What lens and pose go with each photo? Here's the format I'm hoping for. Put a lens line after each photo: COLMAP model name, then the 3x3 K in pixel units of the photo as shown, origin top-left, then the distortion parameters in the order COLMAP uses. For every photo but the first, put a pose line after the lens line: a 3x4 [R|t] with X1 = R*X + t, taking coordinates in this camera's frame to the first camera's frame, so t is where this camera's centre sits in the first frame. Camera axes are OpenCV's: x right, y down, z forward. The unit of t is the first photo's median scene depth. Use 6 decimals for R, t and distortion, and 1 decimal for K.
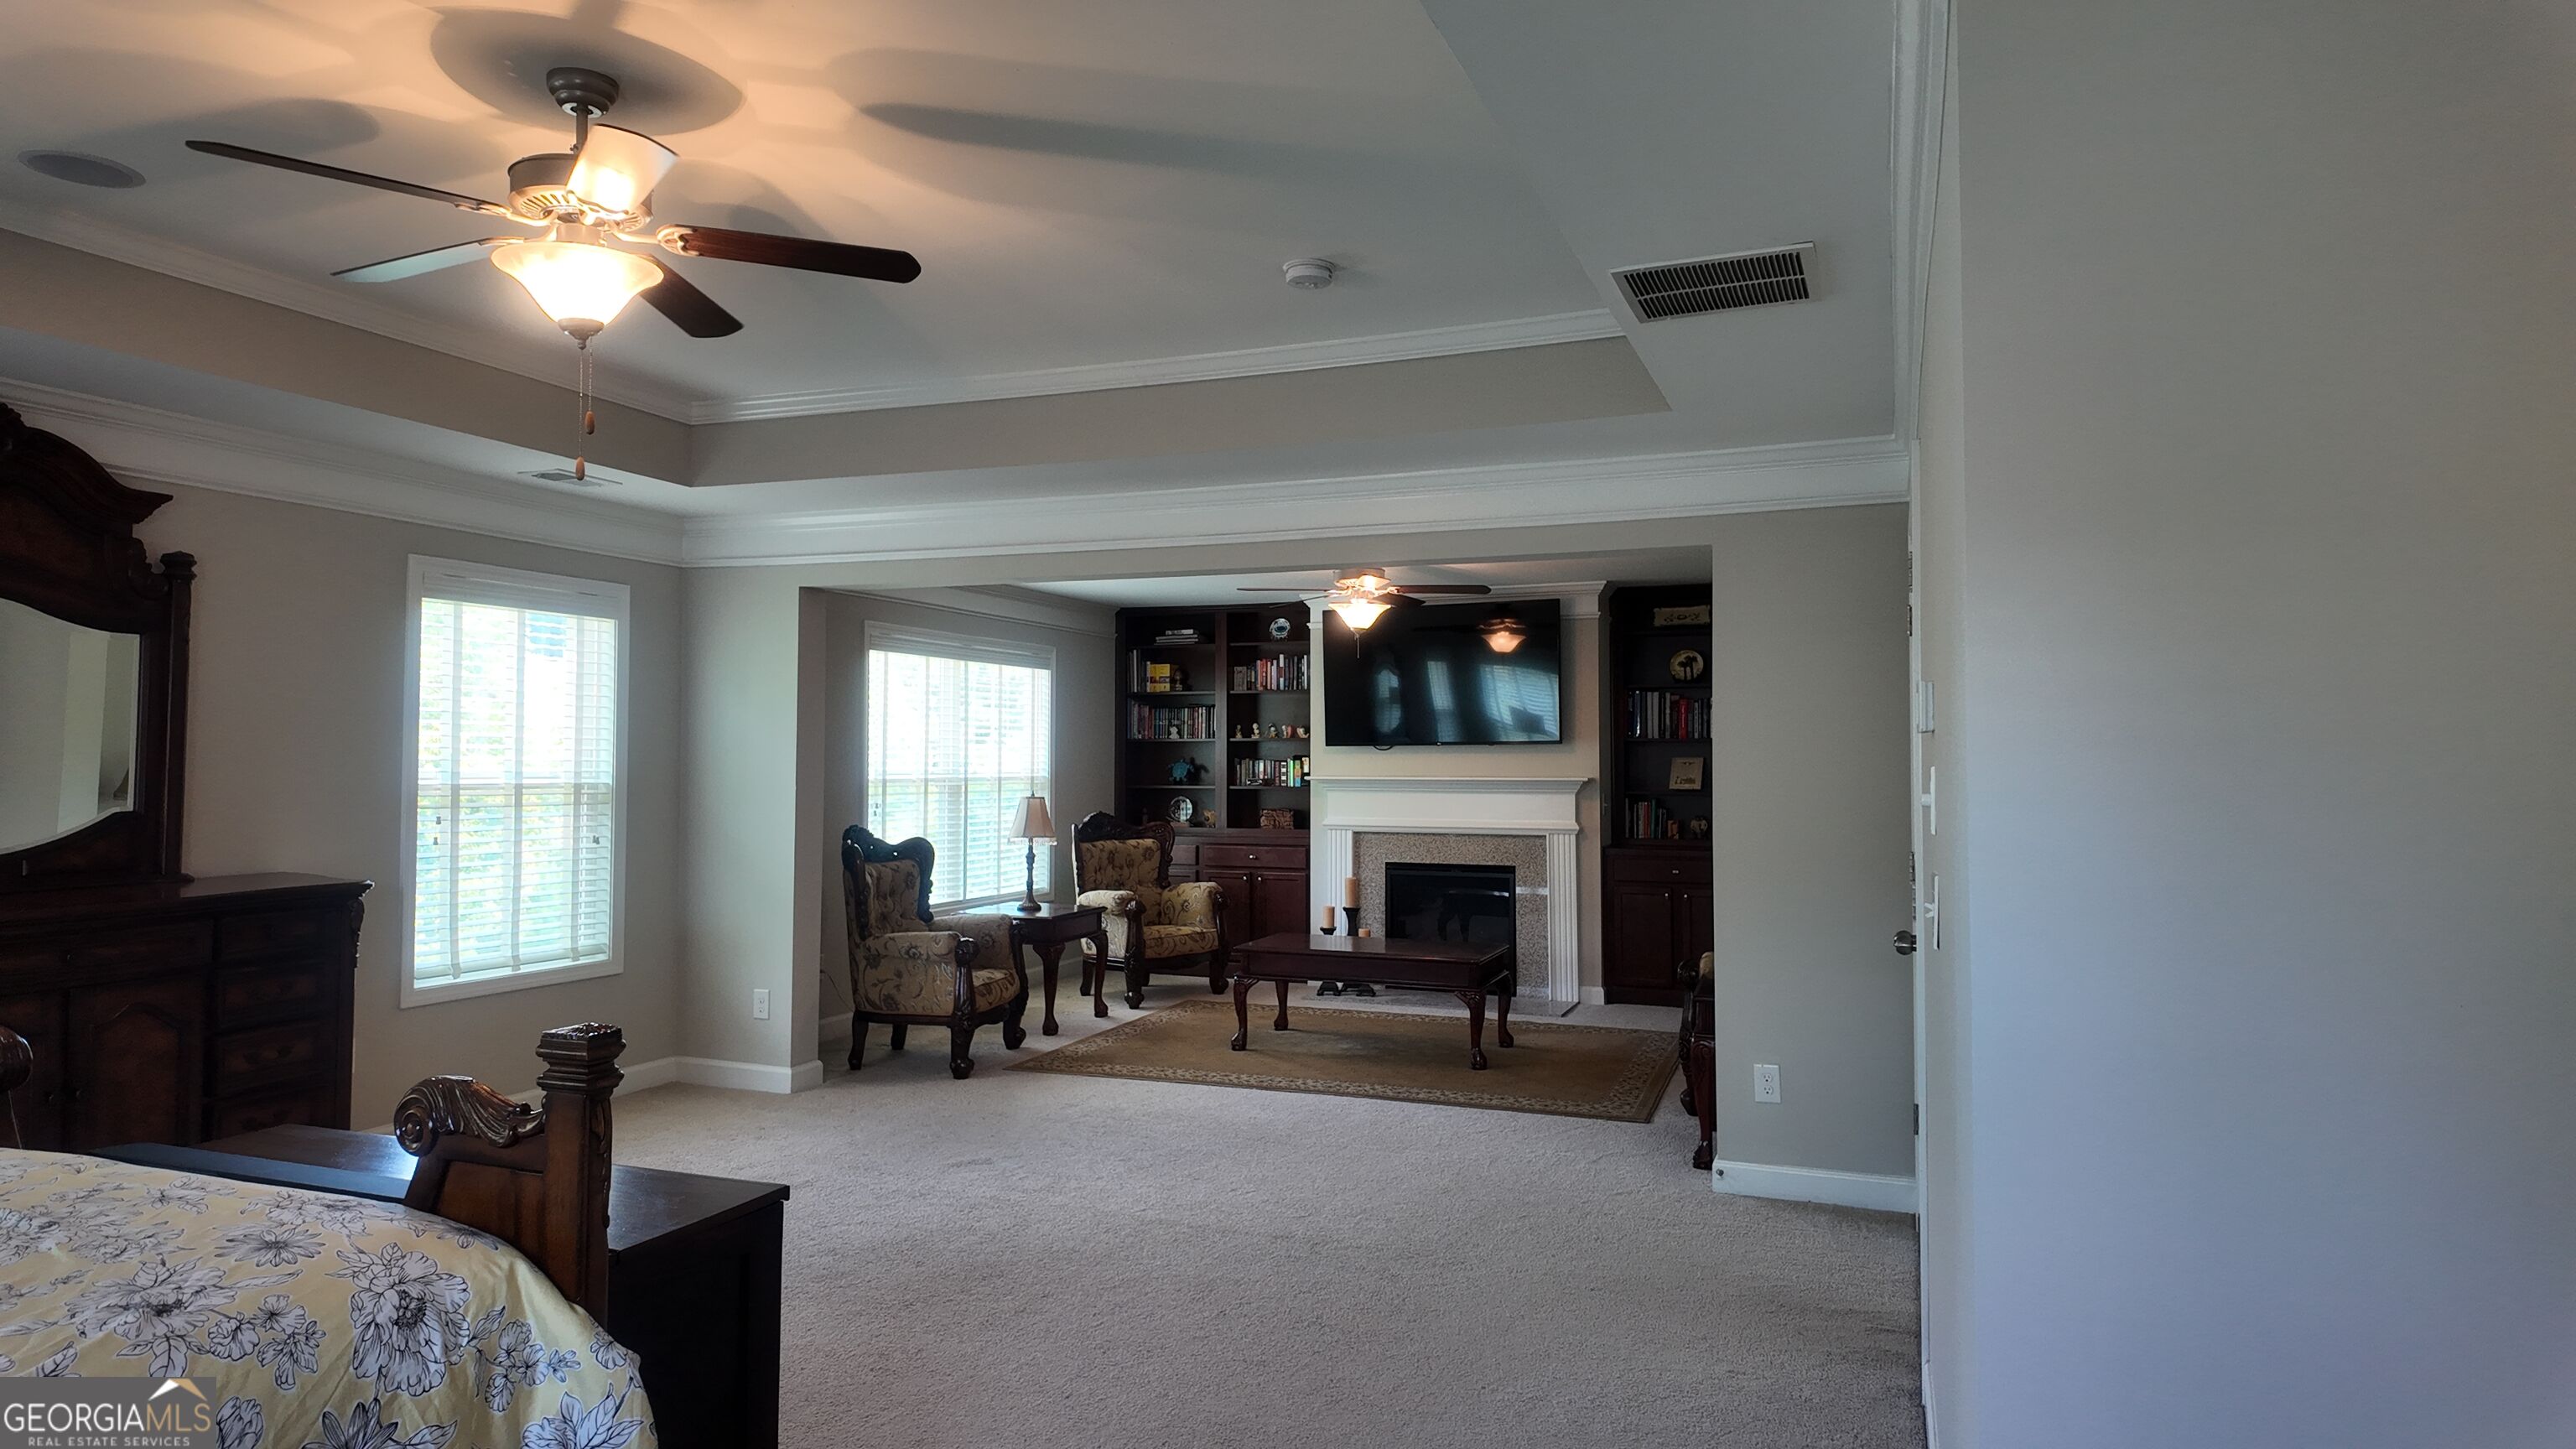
lens RADIAL K [[1495.5, 0, 1283.9], [0, 1495.5, 705.8], [0, 0, 1]] dist [0.044402, -0.039397]
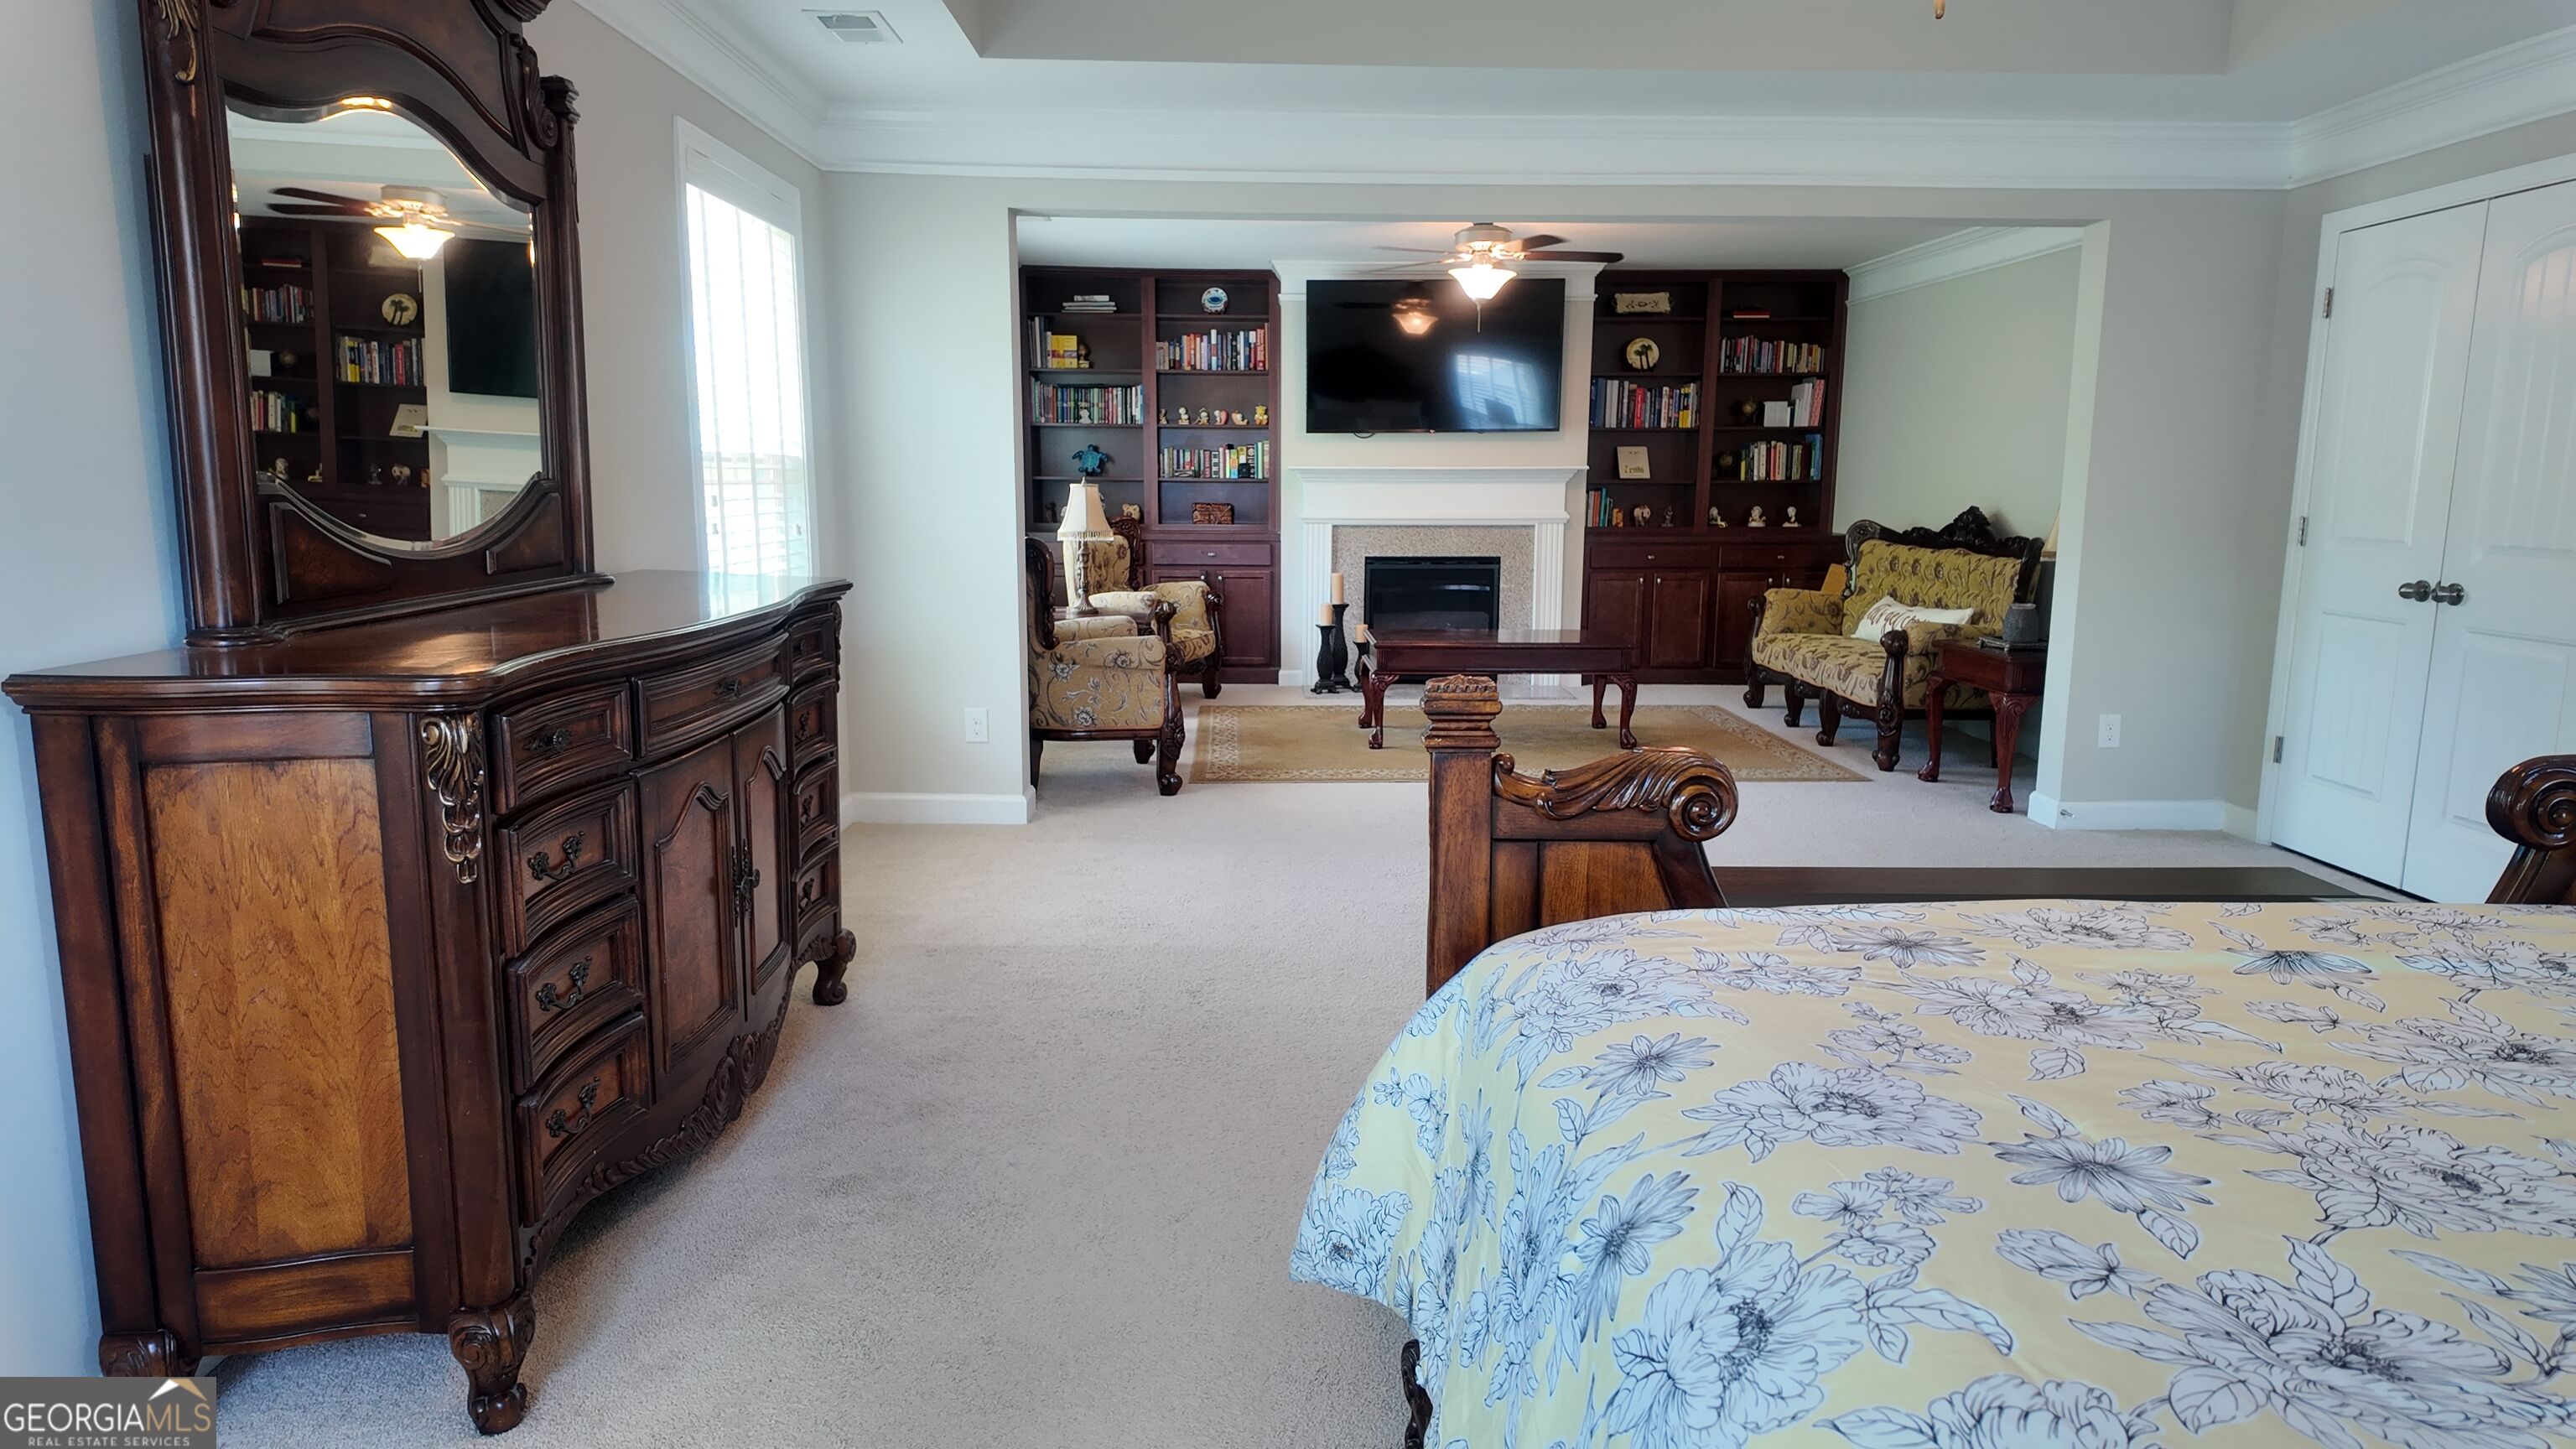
lens RADIAL K [[1495.5, 0, 1268.6], [0, 1495.5, 778.9], [0, 0, 1]] dist [0.044402, -0.039397]
pose [[0.925837, -0.072514, 0.370901, -0.359430], [-0.018088, 0.971792, 0.235144, 0.017433], [-0.377490, -0.224414, 0.898409, 0.117333]]
